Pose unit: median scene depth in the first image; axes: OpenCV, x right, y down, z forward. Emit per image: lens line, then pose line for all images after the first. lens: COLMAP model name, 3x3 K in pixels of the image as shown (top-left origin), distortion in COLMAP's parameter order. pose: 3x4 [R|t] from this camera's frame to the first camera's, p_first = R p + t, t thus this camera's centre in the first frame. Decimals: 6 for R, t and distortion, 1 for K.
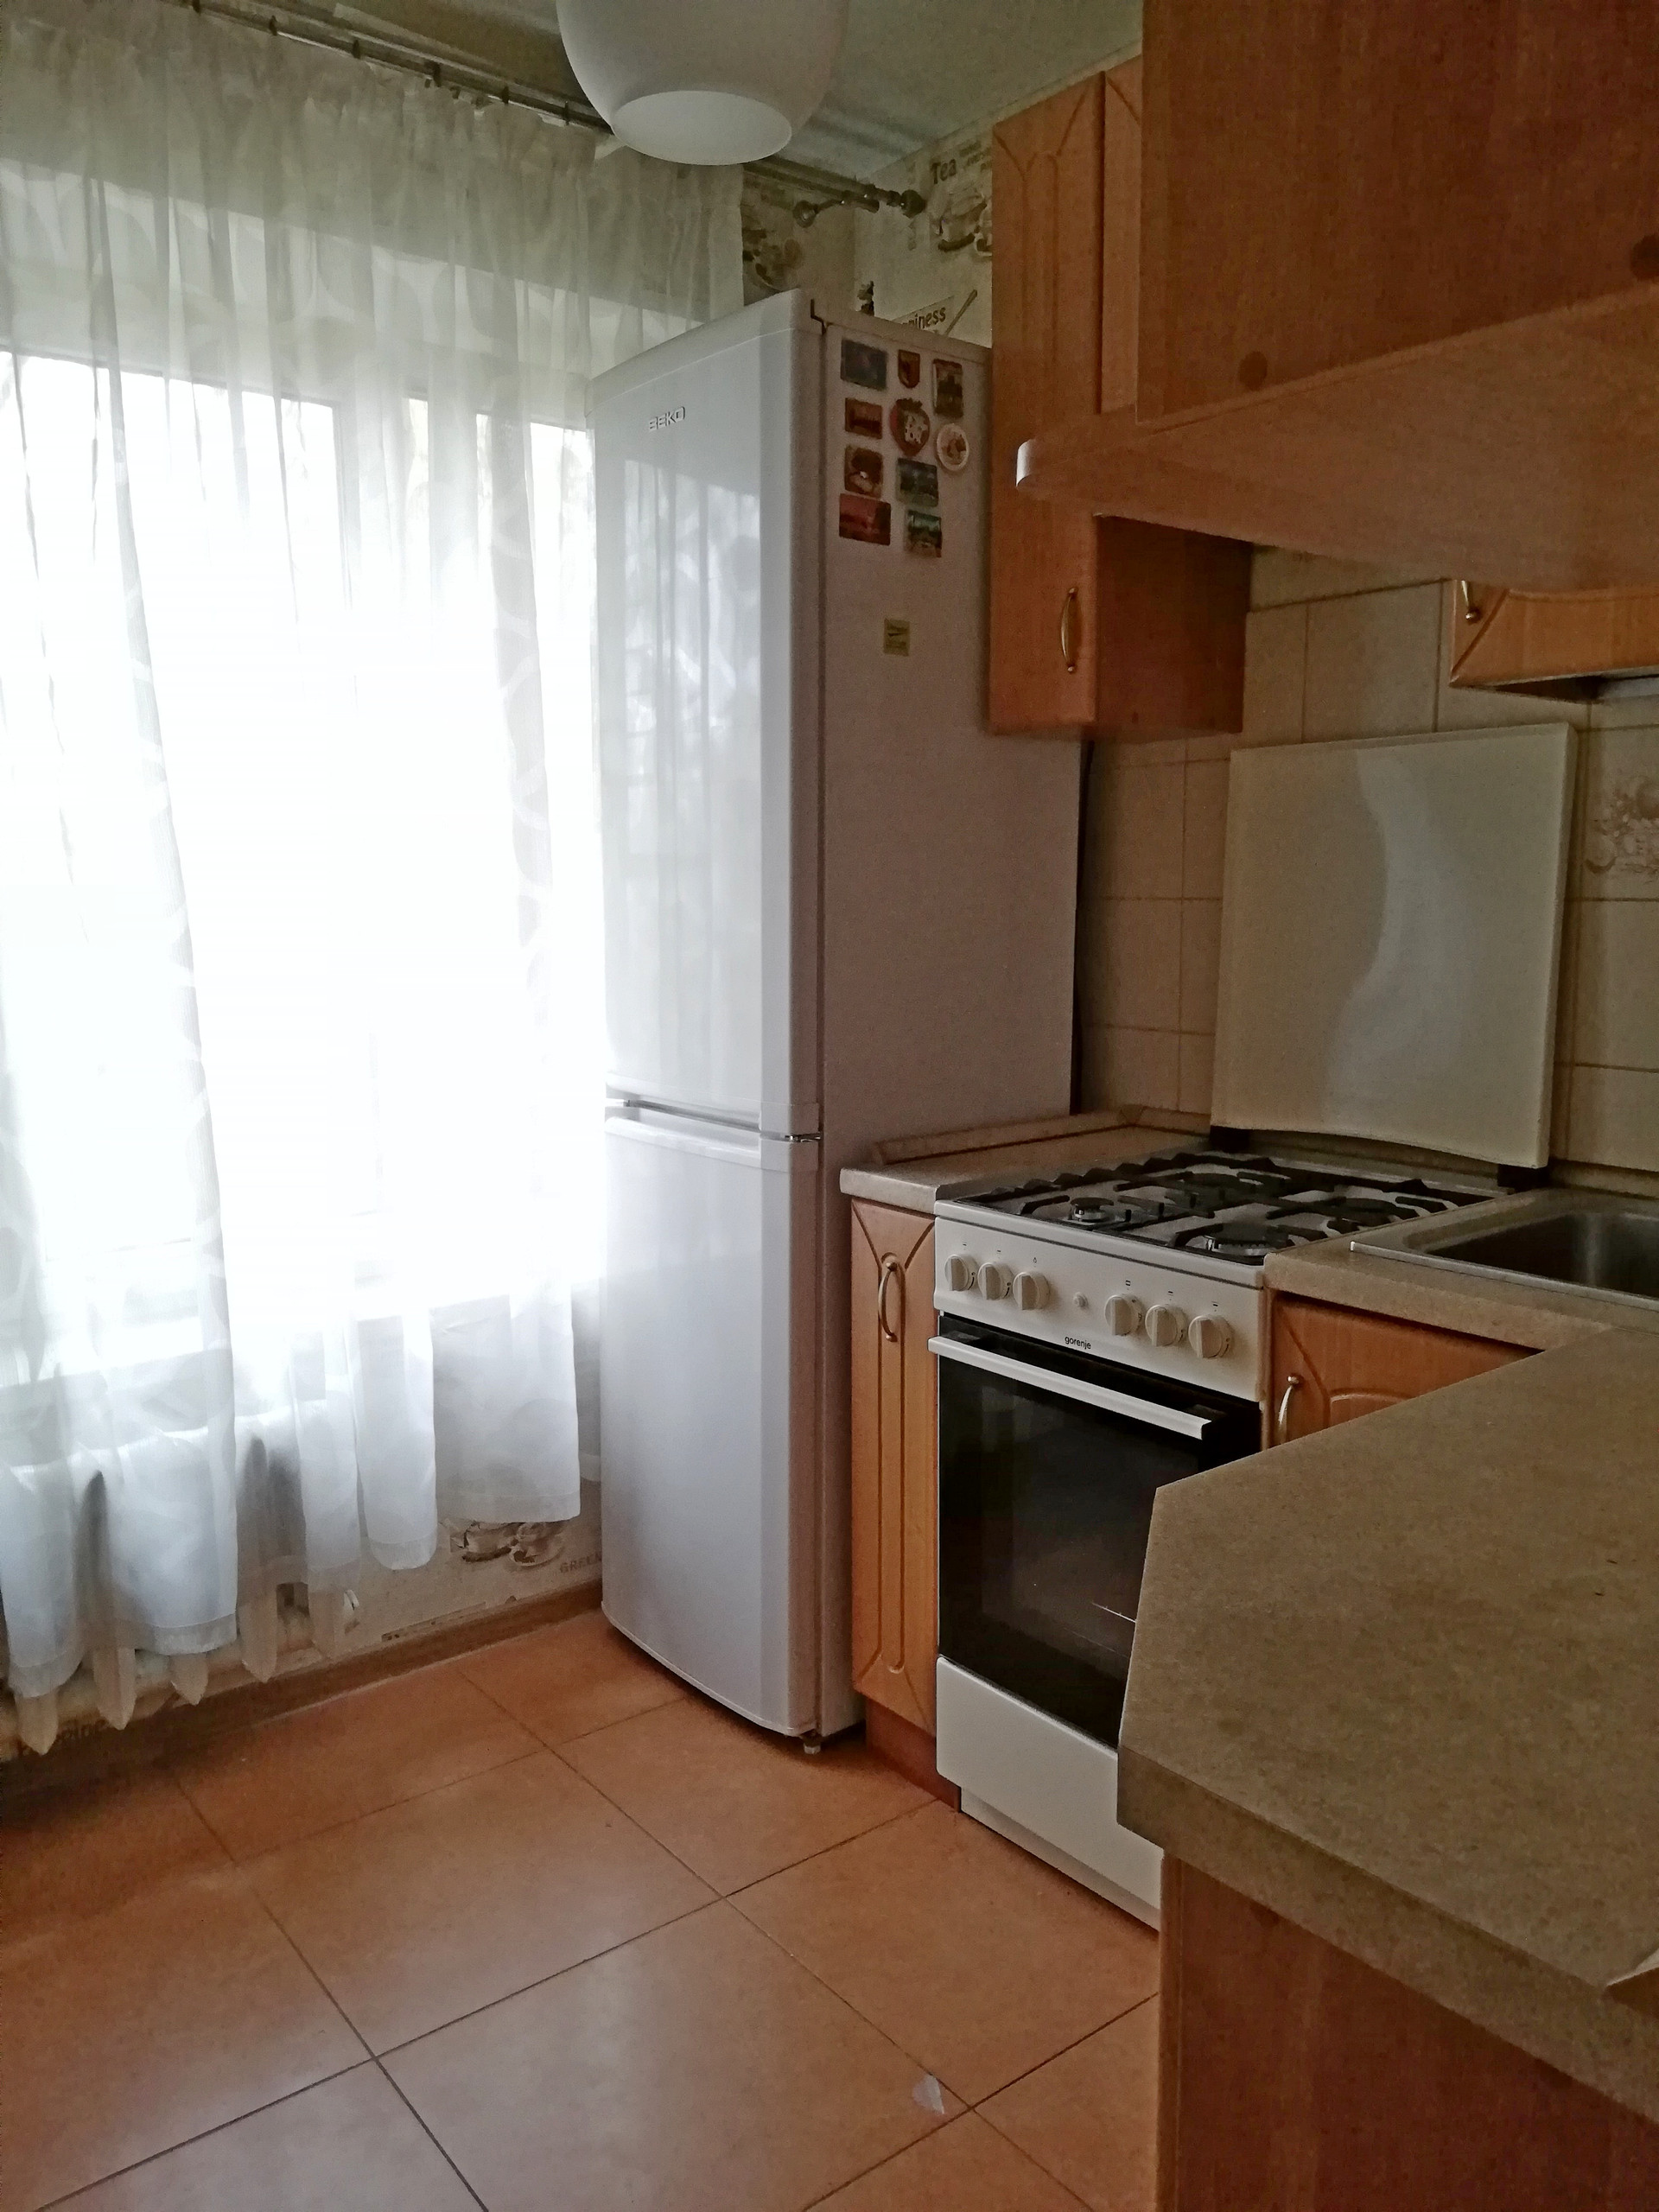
lens RADIAL K [[1675.7, 0, 831.6], [0, 1675.7, 1104.6], [0, 0, 1]] dist [0.058567, -0.071808]
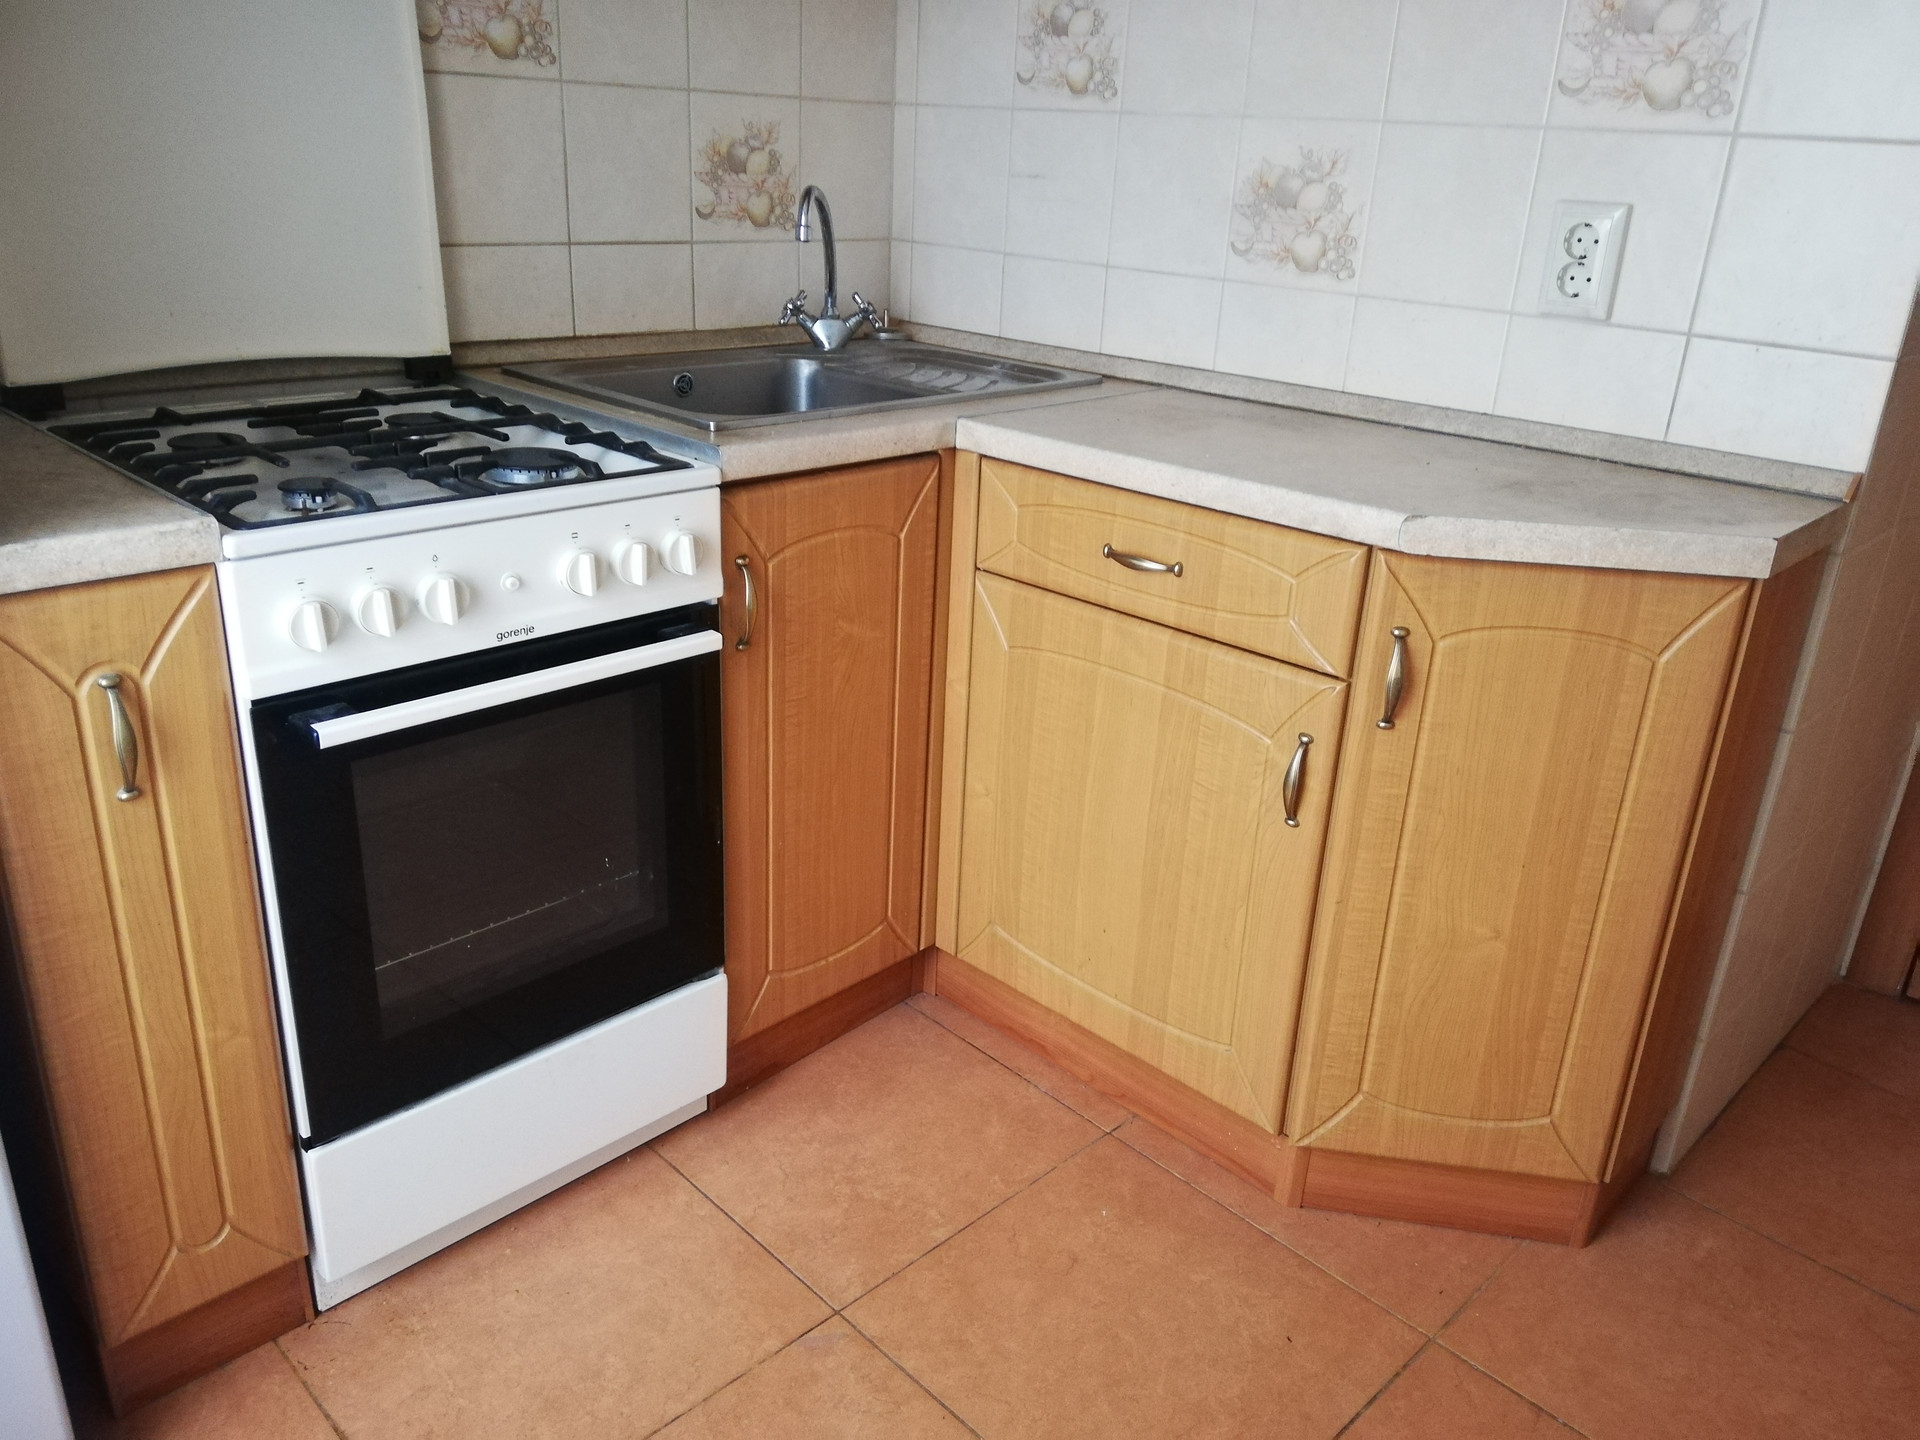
lens RADIAL K [[1454.5, 0, 945.3], [0, 1454.5, 709.1], [0, 0, 1]] dist [0.058567, -0.071808]
pose [[-0.111299, -0.360287, 0.926178, -0.543031], [0.091037, 0.924353, 0.370518, -0.068876], [-0.989608, 0.125555, -0.070081, 0.828083]]
